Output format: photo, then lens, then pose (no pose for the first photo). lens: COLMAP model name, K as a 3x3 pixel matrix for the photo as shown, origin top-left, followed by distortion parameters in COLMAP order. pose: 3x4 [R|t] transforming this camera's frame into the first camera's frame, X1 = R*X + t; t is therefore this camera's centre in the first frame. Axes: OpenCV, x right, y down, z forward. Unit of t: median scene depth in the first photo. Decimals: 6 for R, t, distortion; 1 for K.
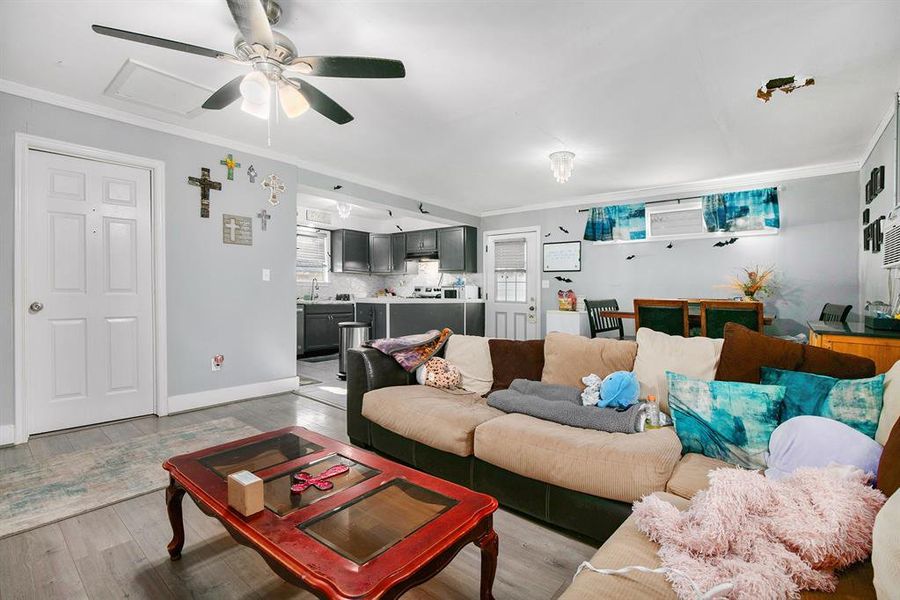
lens RADIAL K [[416.9, 0, 473.0], [0, 416.9, 301.8], [0, 0, 1]] dist [-0.025691, -0.000540]
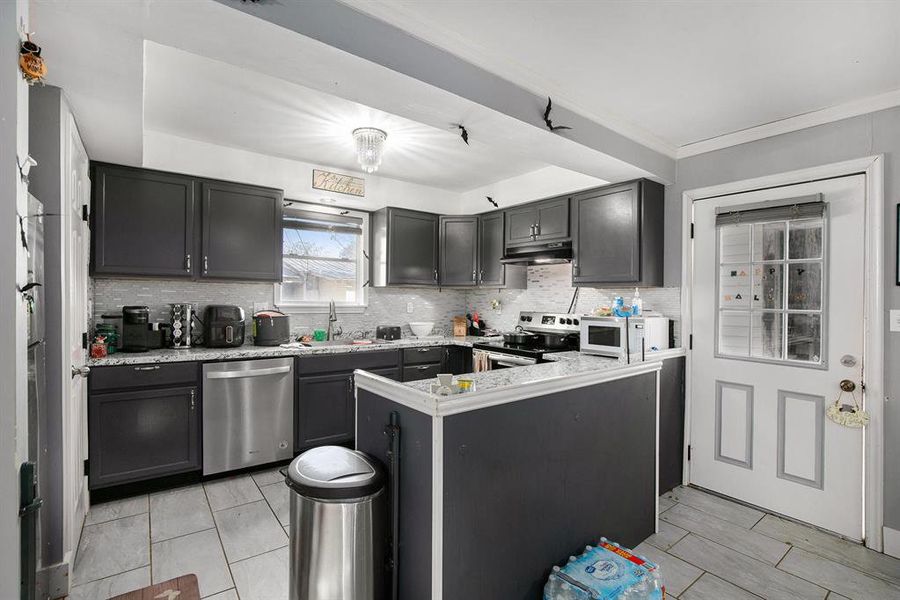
lens RADIAL K [[416.9, 0, 473.0], [0, 416.9, 301.8], [0, 0, 1]] dist [-0.025691, -0.000540]
pose [[0.973330, 0.001988, -0.229400, -0.084204], [-0.006754, 0.999777, -0.019990, -0.042755], [0.229310, 0.021007, 0.973127, 0.513317]]
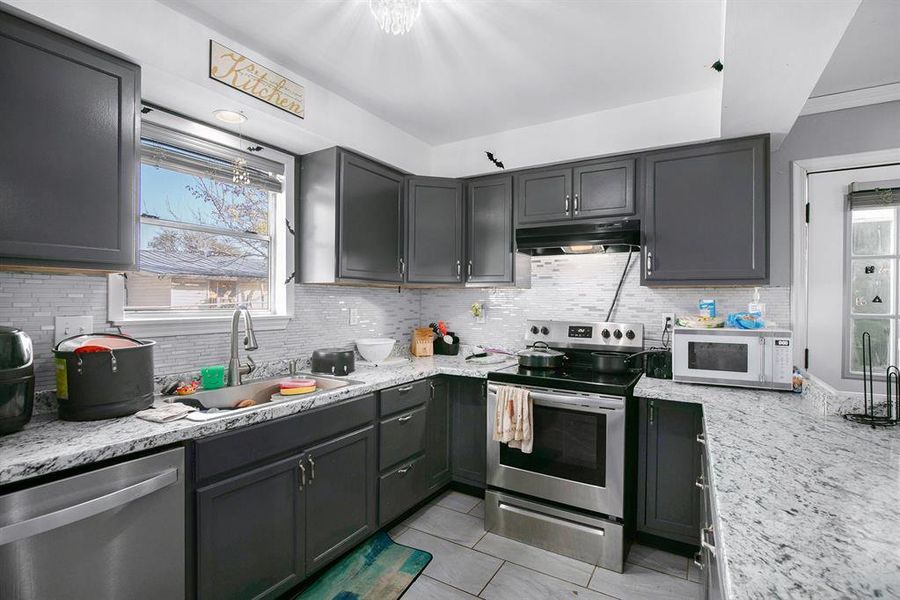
lens RADIAL K [[416.9, 0, 473.0], [0, 416.9, 301.8], [0, 0, 1]] dist [-0.025691, -0.000540]
pose [[0.990922, -0.005456, 0.134329, -0.258930], [0.008056, 0.999790, -0.018823, -0.051826], [-0.134198, 0.019735, 0.990758, 0.689862]]
